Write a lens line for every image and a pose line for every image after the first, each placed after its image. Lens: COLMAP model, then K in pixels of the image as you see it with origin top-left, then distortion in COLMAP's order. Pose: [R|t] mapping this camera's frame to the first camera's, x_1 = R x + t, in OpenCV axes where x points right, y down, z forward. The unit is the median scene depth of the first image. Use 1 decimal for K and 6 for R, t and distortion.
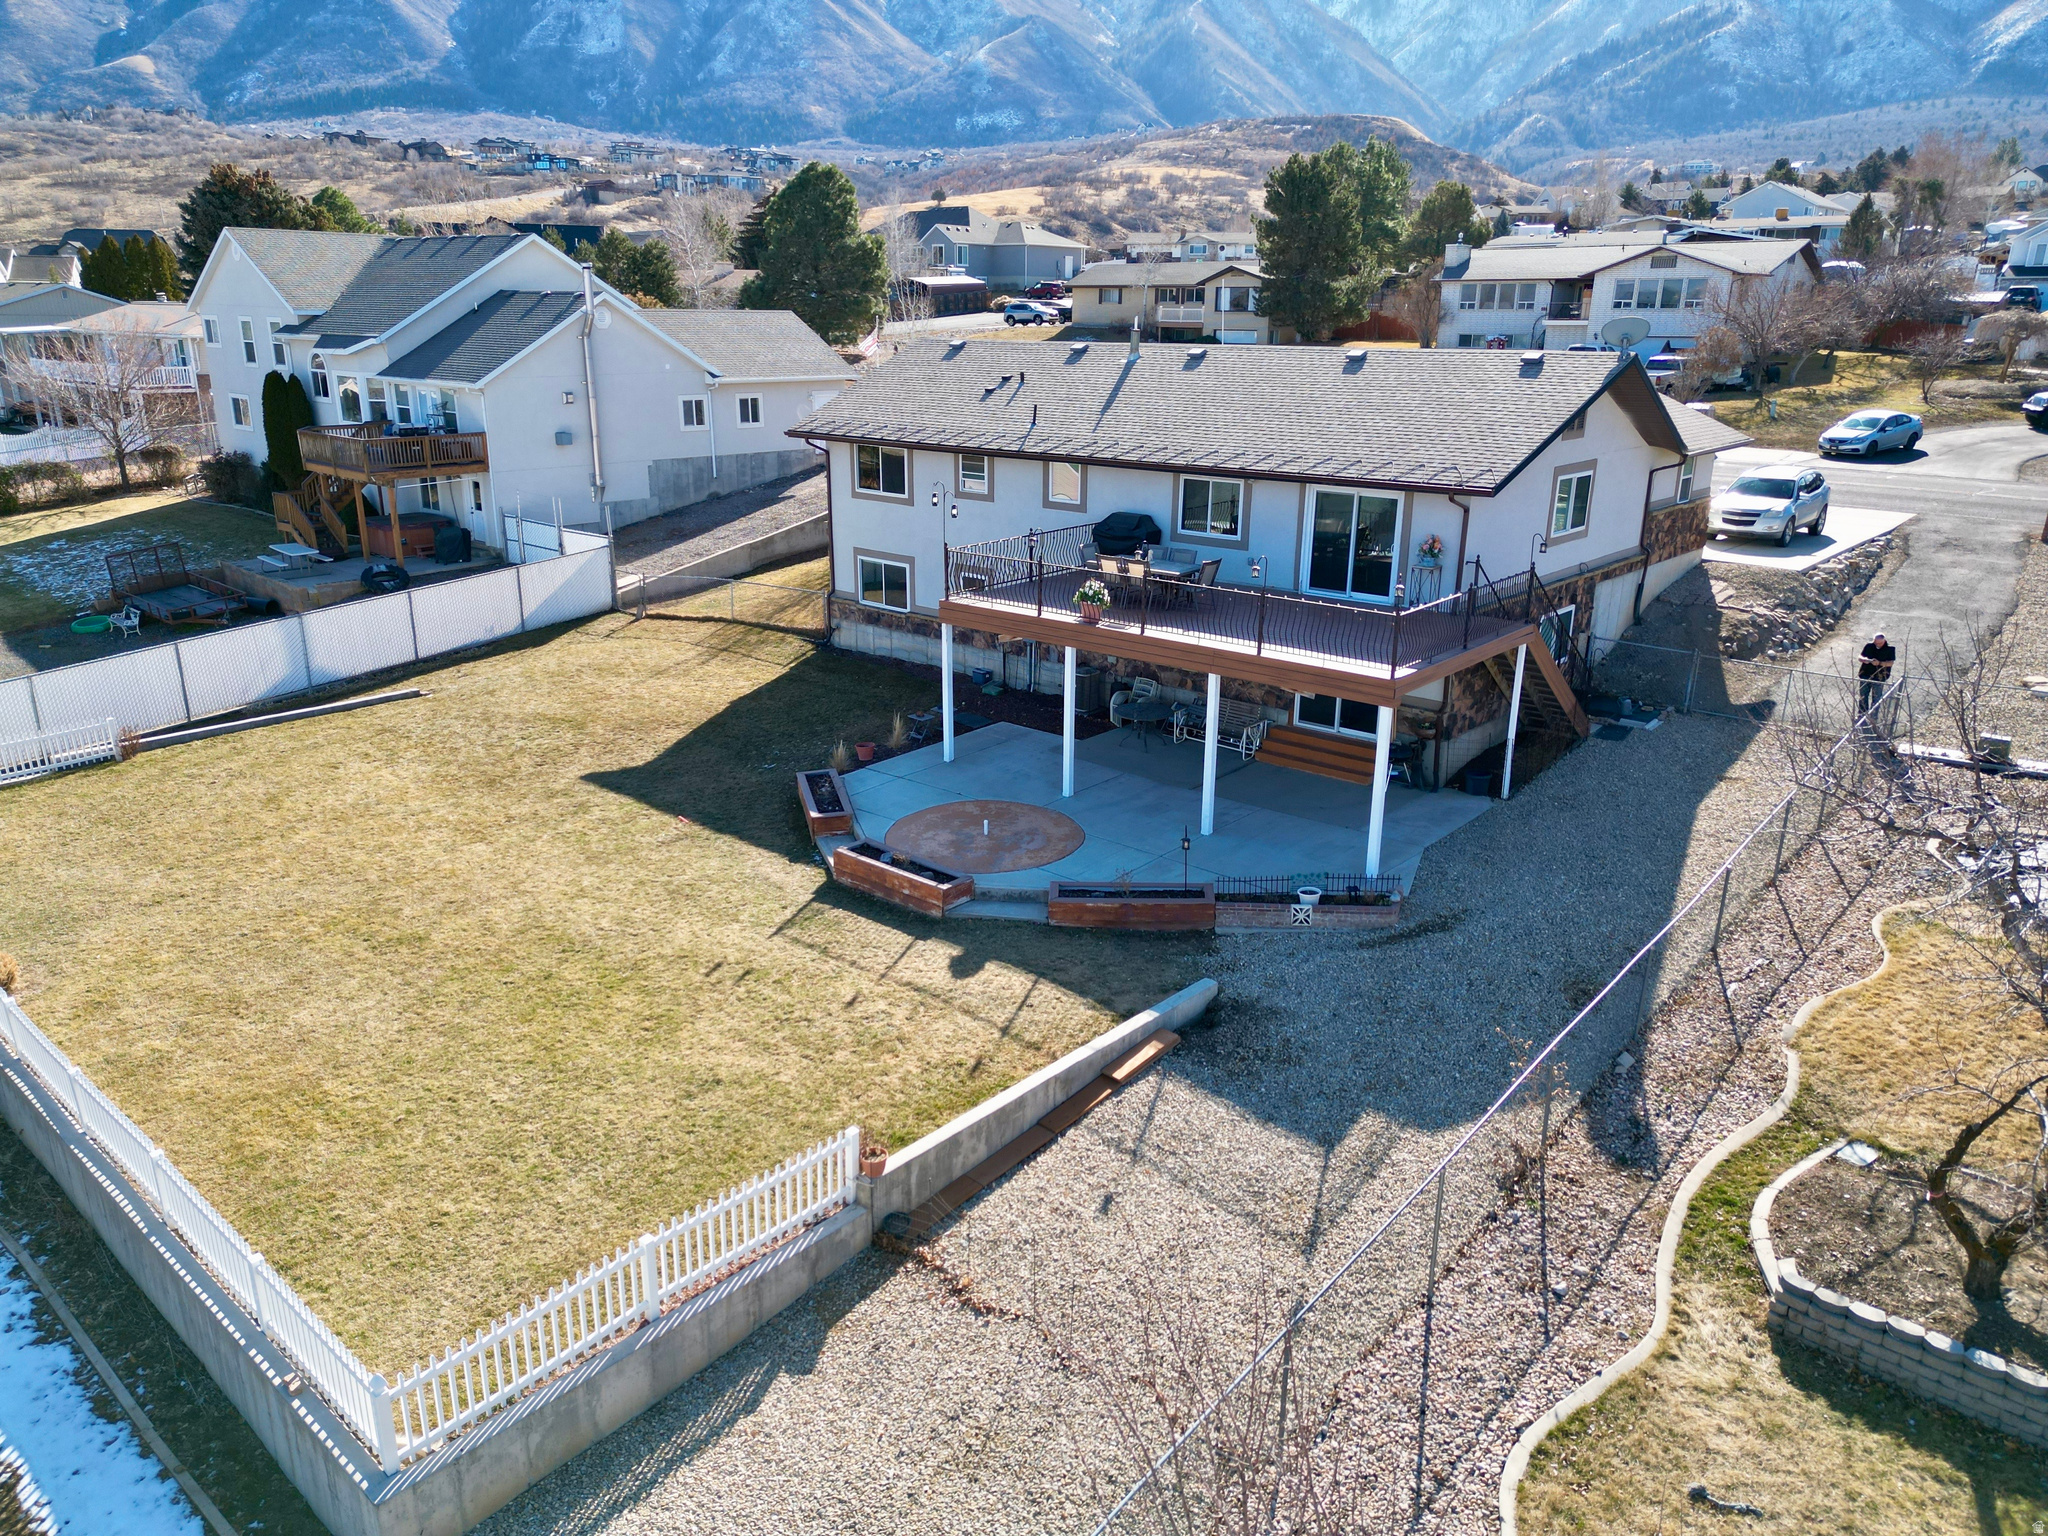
lens RADIAL K [[1422.5, 0, 1043.2], [0, 1422.5, 761.5], [0, 0, 1]] dist [0.057375, -0.066235]
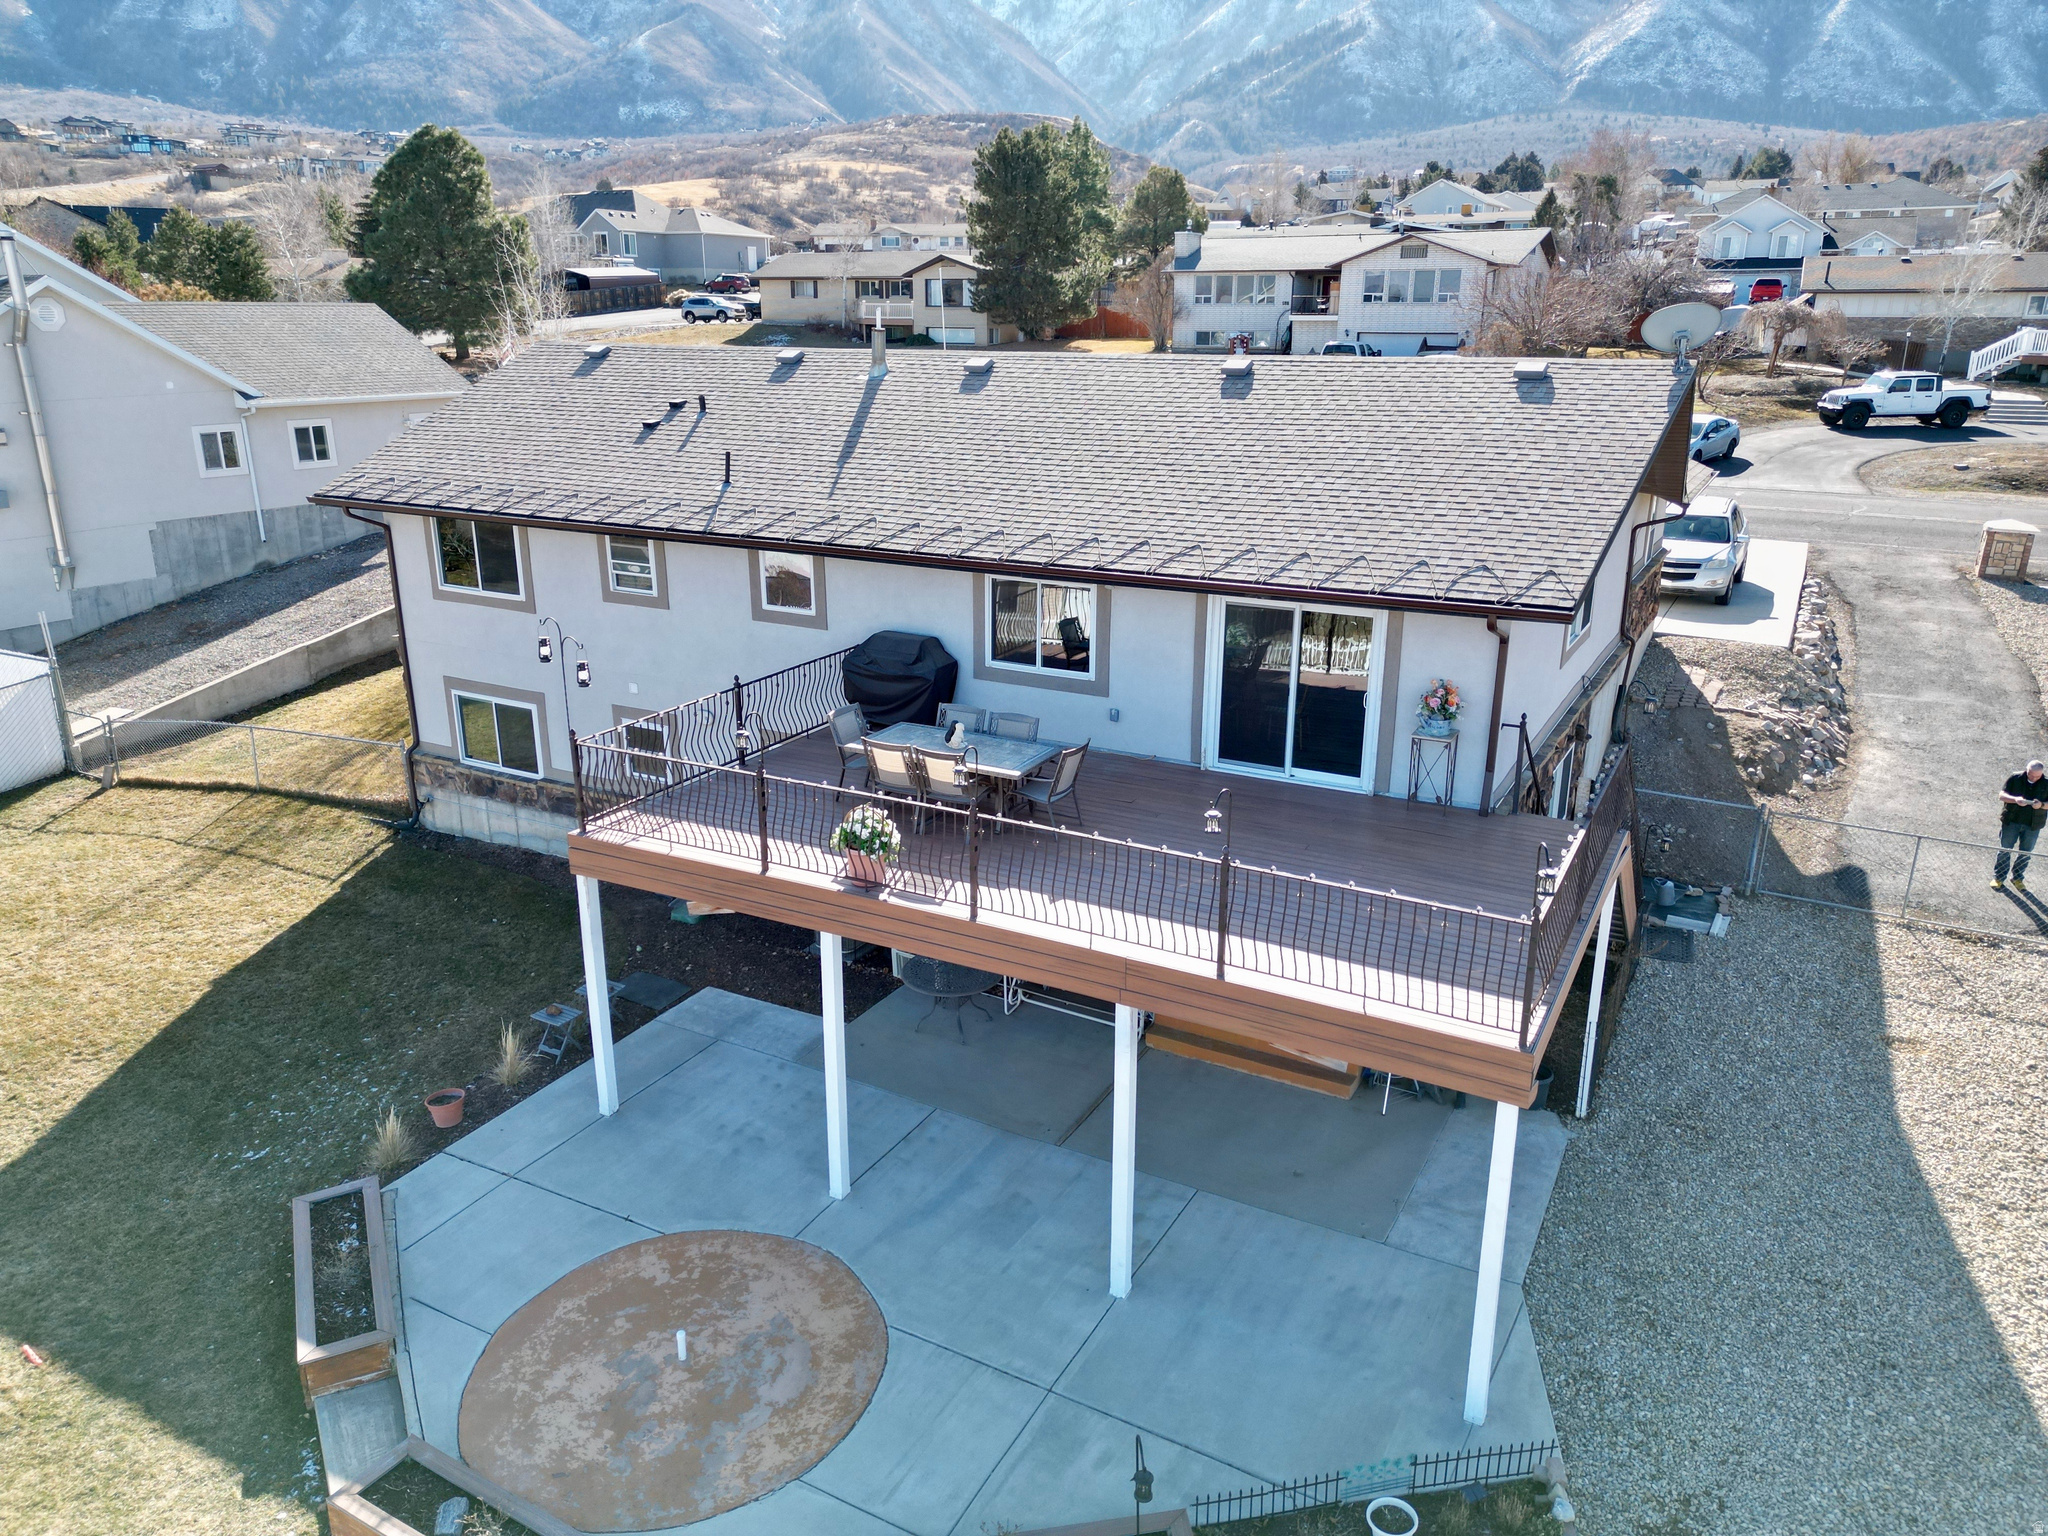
lens RADIAL K [[1422.5, 0, 1043.2], [0, 1422.5, 761.5], [0, 0, 1]] dist [0.057375, -0.066235]
pose [[0.978486, -0.066061, 0.195452, -0.000915], [0.065702, 0.997805, 0.008330, -0.073431], [-0.195573, 0.004691, 0.980678, 0.241272]]
